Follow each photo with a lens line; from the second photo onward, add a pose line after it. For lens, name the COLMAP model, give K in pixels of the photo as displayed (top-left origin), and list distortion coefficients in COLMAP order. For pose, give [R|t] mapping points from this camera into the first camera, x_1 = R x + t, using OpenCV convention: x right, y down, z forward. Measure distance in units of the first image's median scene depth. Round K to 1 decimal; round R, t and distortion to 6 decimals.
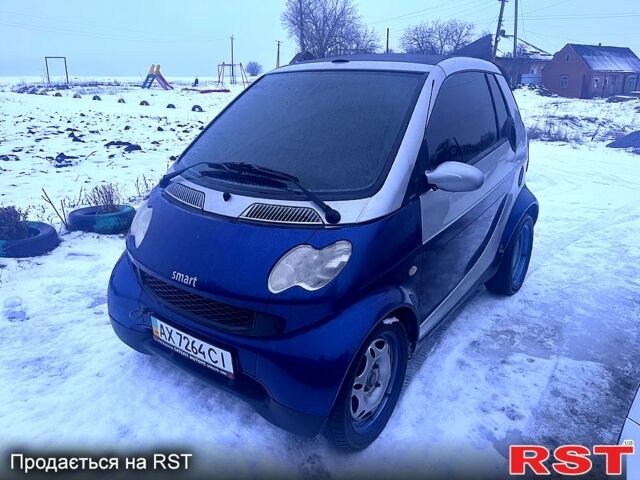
lens RADIAL K [[477.7, 0, 320.0], [0, 477.7, 240.0], [0, 0, 1]] dist [0.098124, -0.133034]
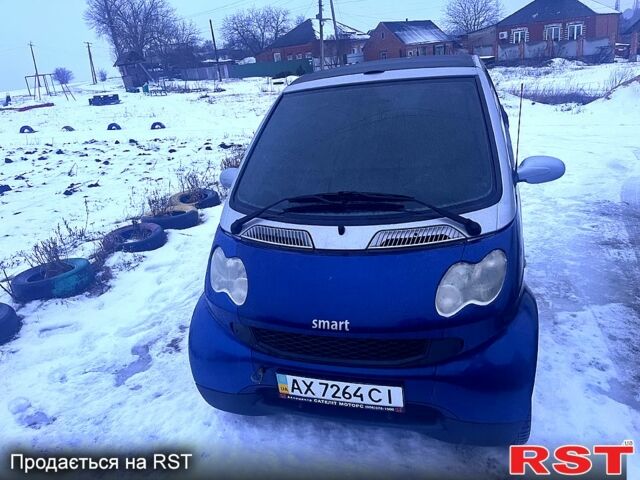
lens RADIAL K [[477.7, 0, 320.0], [0, 477.7, 240.0], [0, 0, 1]] dist [0.098124, -0.133034]
pose [[0.935622, -0.208505, 0.284844, -0.452037], [0.203123, 0.977943, 0.048656, -0.111447], [-0.288707, 0.012335, 0.957338, 0.092454]]
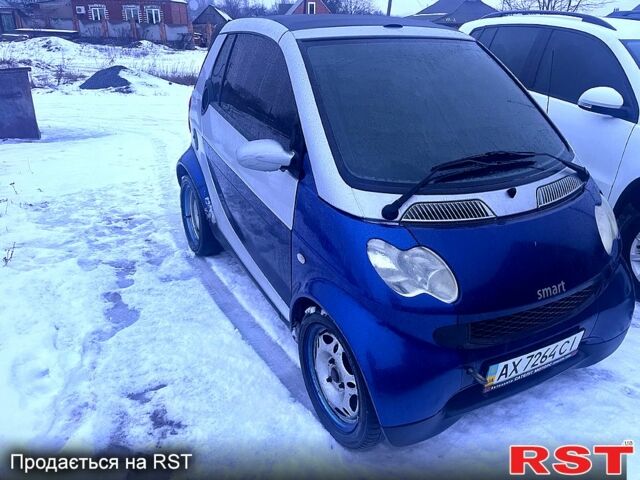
lens RADIAL K [[477.7, 0, 320.0], [0, 477.7, 240.0], [0, 0, 1]] dist [0.098124, -0.133034]
pose [[0.417262, -0.365037, 0.832250, -0.989555], [0.263676, 0.925018, 0.273528, -0.306663], [-0.869694, 0.105312, 0.482226, 0.788394]]
